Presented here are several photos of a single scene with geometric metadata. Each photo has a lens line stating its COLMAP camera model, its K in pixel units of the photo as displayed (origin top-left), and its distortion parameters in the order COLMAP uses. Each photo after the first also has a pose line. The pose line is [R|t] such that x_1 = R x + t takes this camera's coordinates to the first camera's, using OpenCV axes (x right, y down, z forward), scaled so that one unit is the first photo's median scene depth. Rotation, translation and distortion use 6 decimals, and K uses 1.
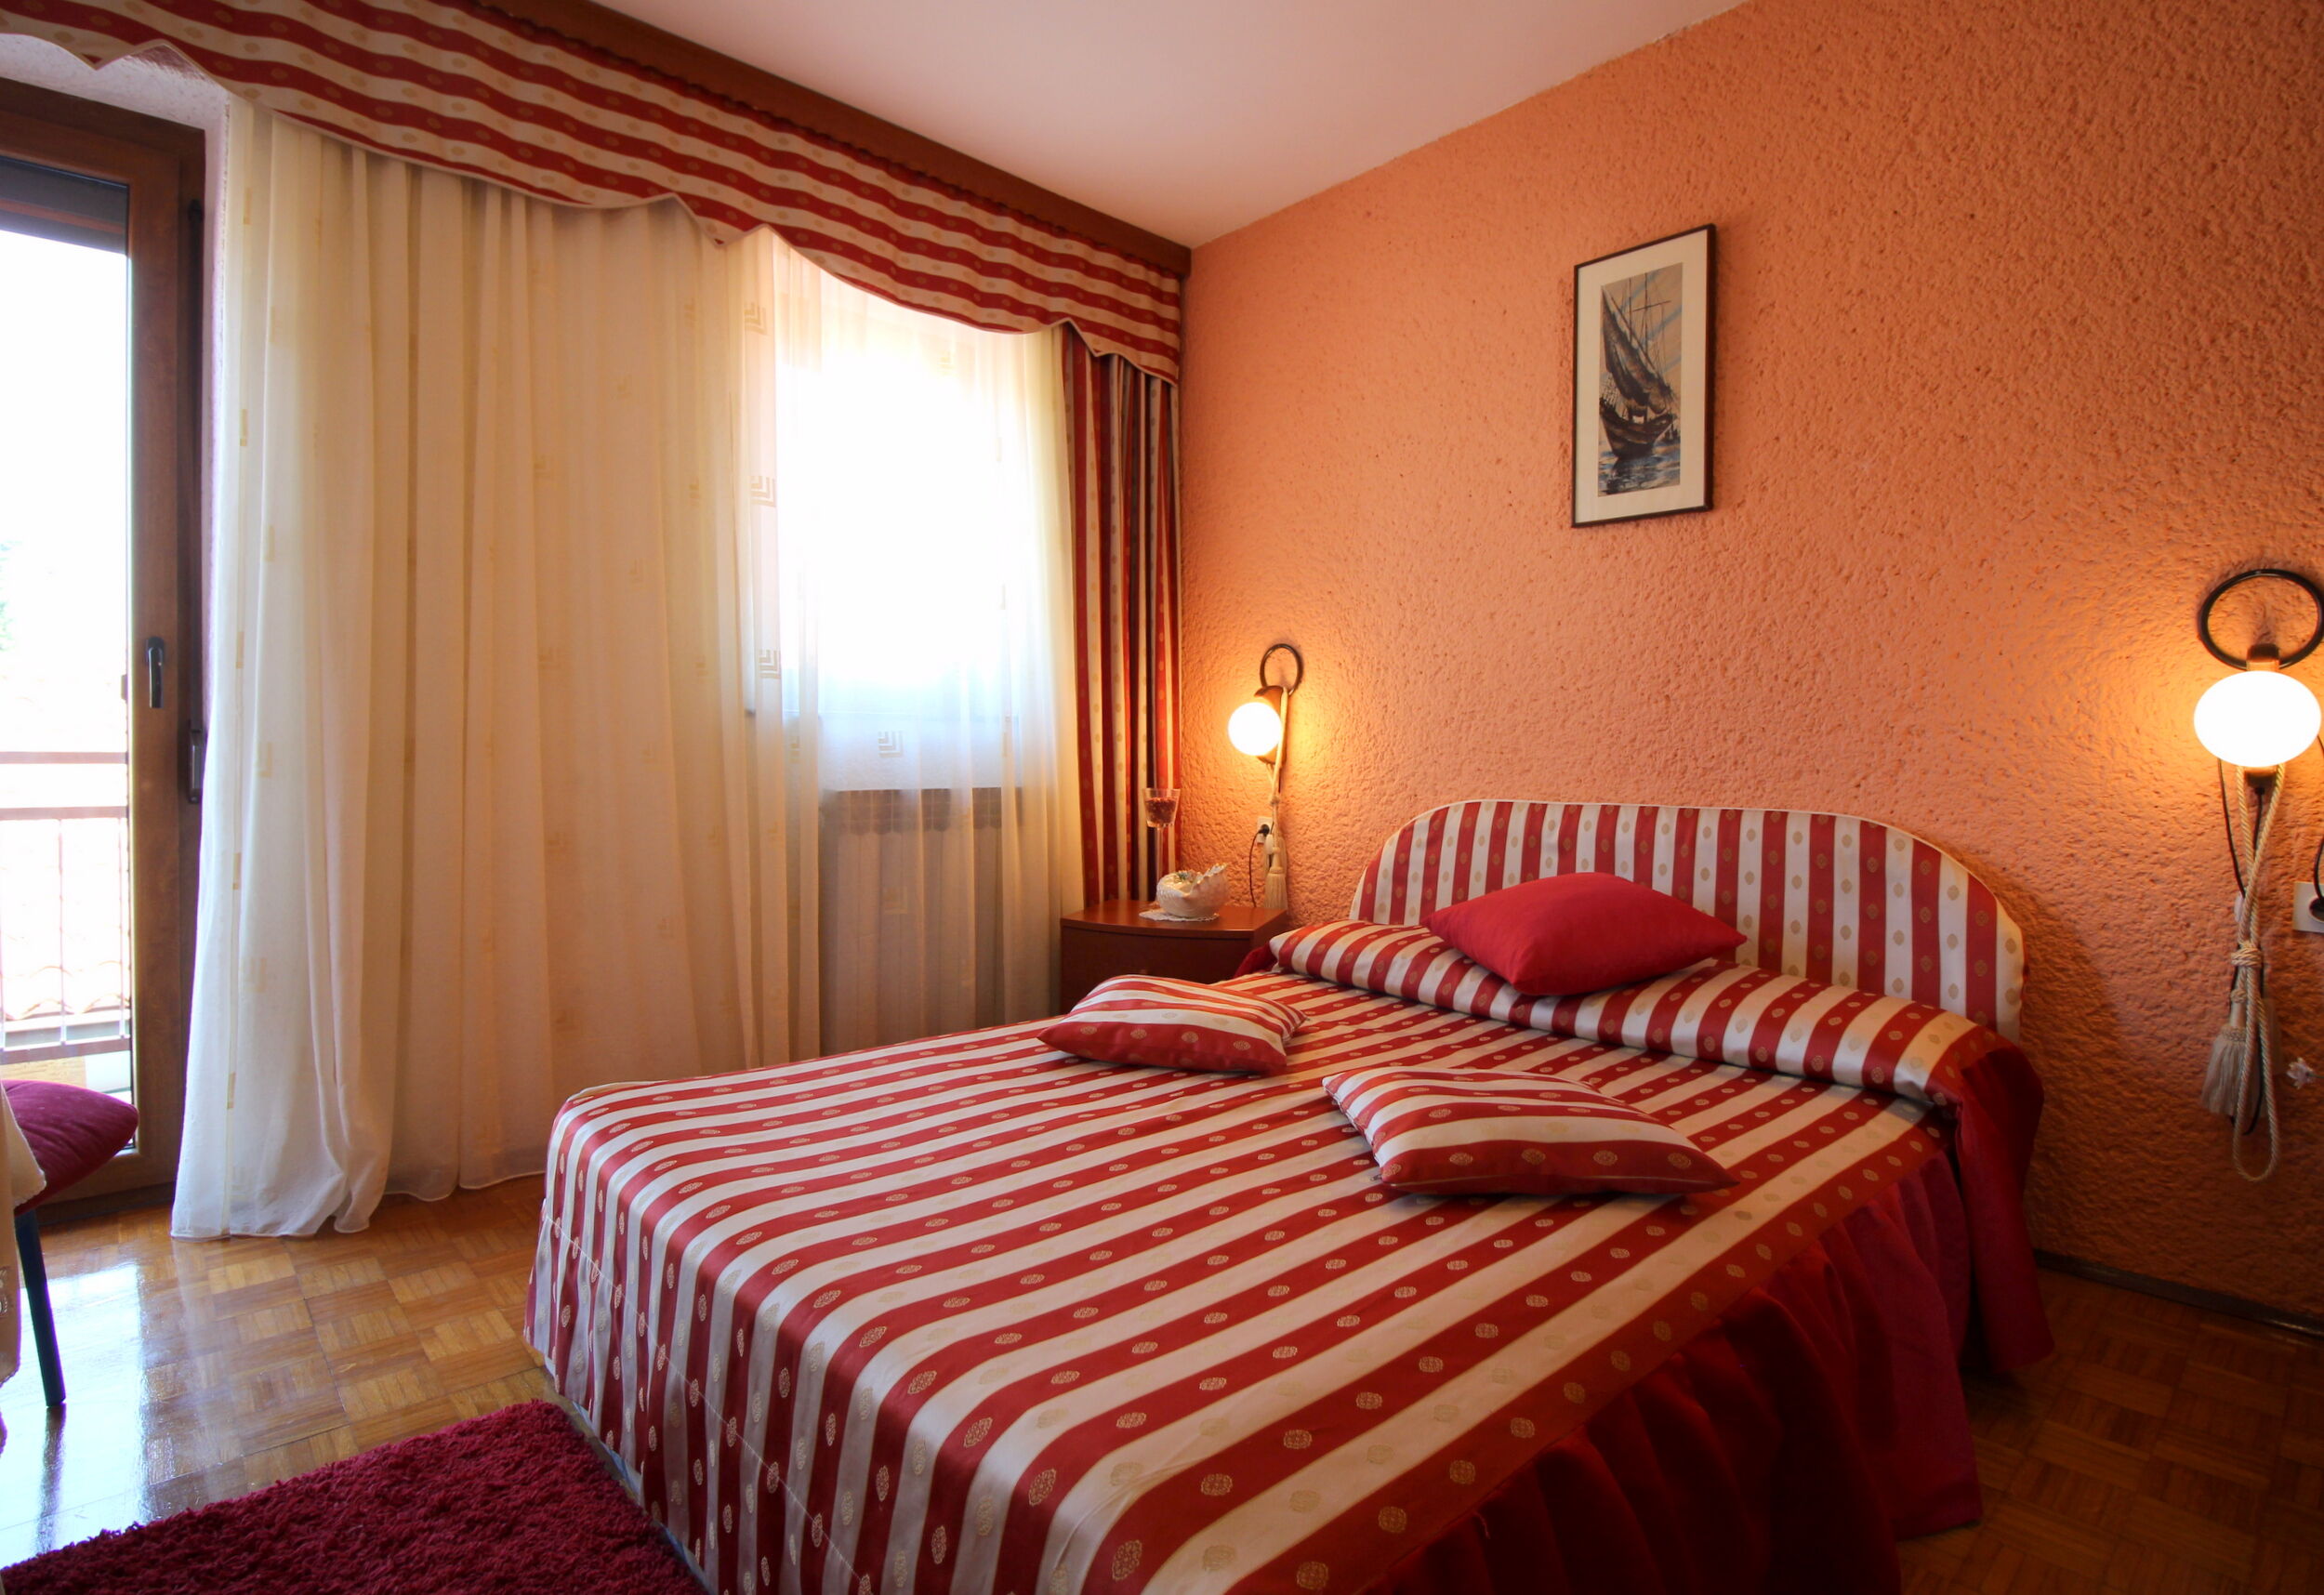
lens RADIAL K [[1212.1, 0, 1161.3], [0, 1212.1, 795.6], [0, 0, 1]] dist [-0.000887, -0.000312]
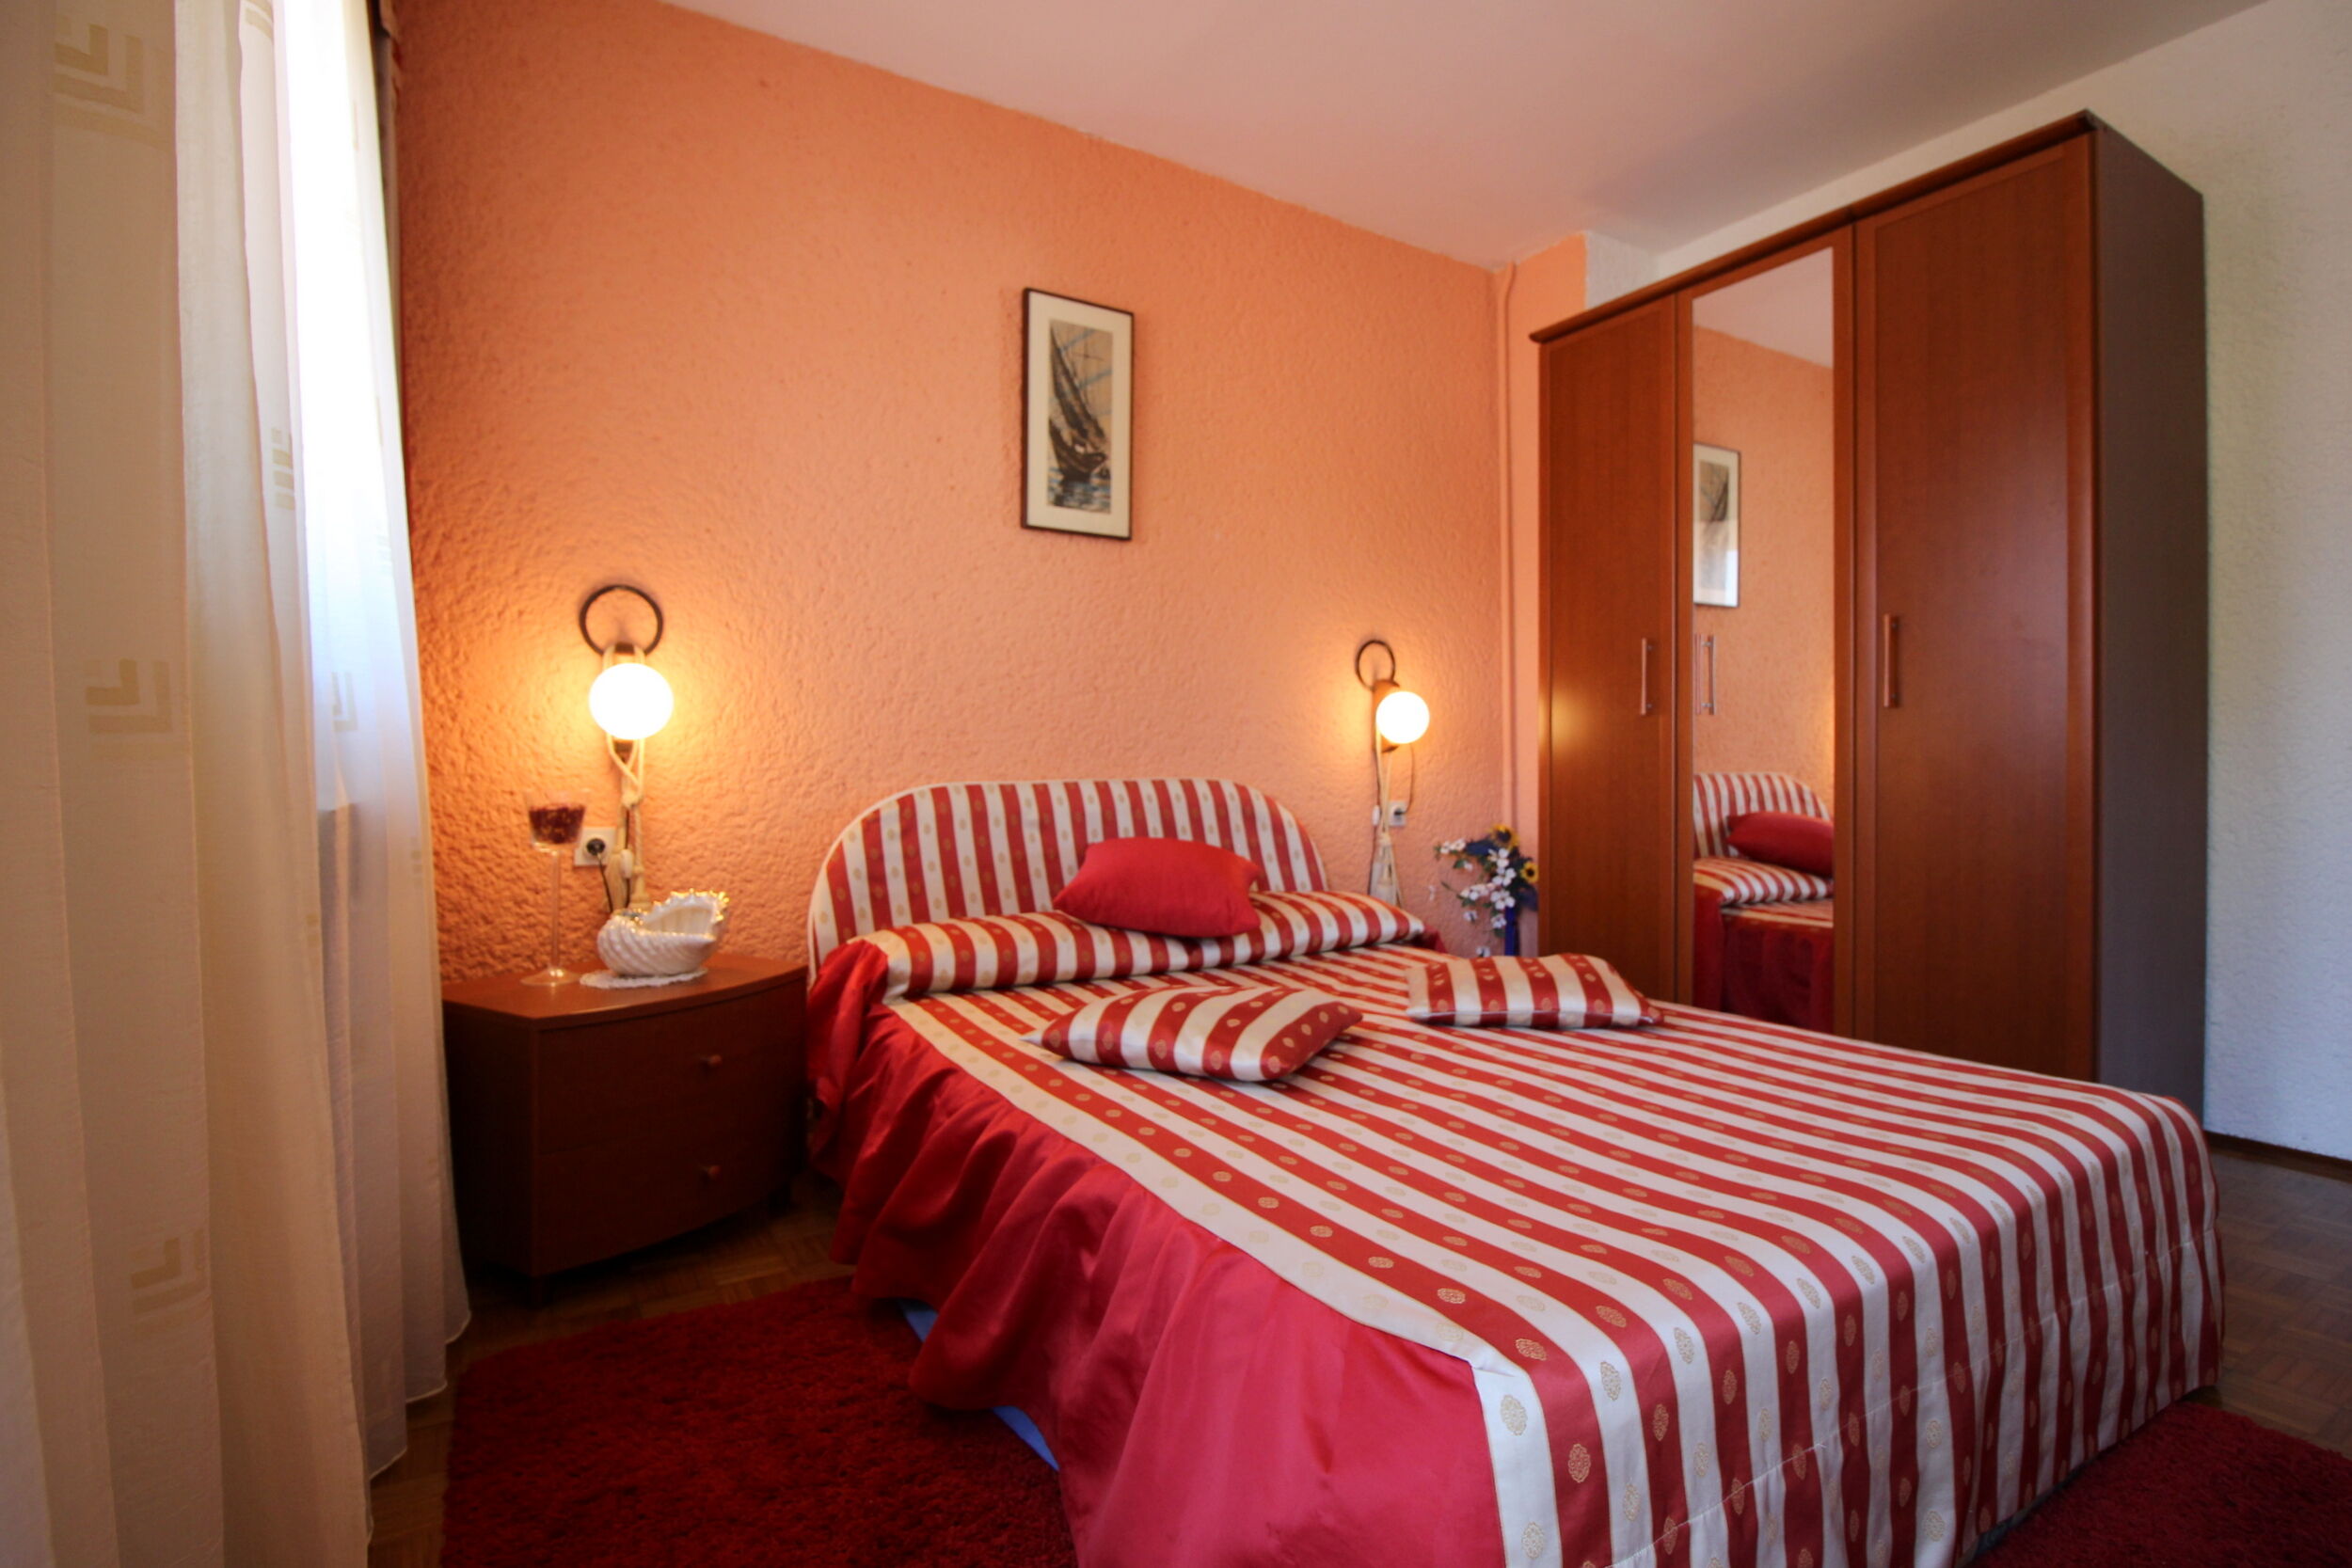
lens RADIAL K [[1127.1, 0, 1175.8], [0, 1127.1, 761.4], [0, 0, 1]] dist [-0.005330, -0.005850]
pose [[0.162100, -0.031790, 0.986262, -0.644536], [0.029961, 0.999179, 0.027282, -0.036262], [-0.986319, 0.025127, 0.162920, 0.714915]]
